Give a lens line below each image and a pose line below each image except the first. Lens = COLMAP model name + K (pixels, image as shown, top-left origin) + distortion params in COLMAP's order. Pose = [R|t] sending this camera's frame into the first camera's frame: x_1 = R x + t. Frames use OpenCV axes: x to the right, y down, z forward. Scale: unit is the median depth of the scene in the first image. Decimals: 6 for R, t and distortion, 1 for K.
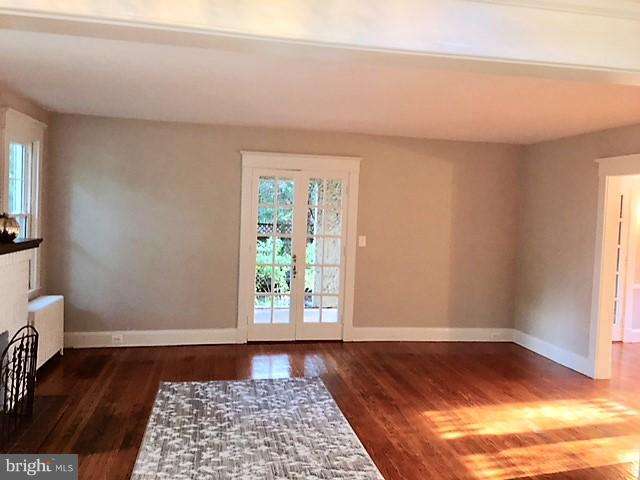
lens RADIAL K [[538.6, 0, 319.7], [0, 538.6, 238.9], [0, 0, 1]] dist [0.040111, -0.024673]
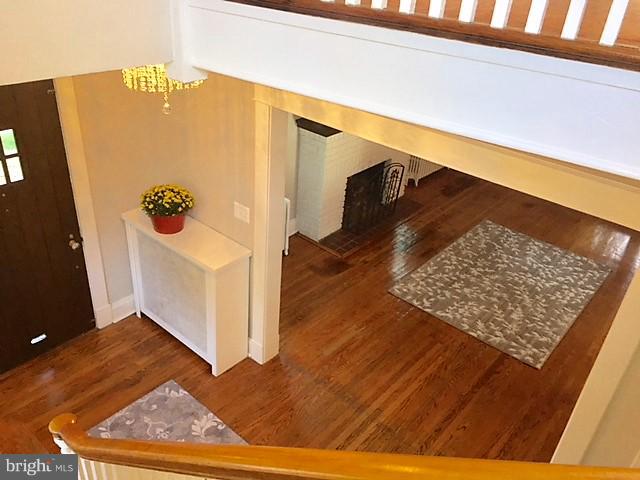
lens RADIAL K [[538.6, 0, 314.9], [0, 538.6, 241.0], [0, 0, 1]] dist [0.040111, -0.024673]
pose [[0.615057, 0.413746, -0.671207, 0.440829], [-0.085559, 0.881259, 0.464825, -0.328139], [0.783827, -0.228466, 0.577424, -0.138661]]
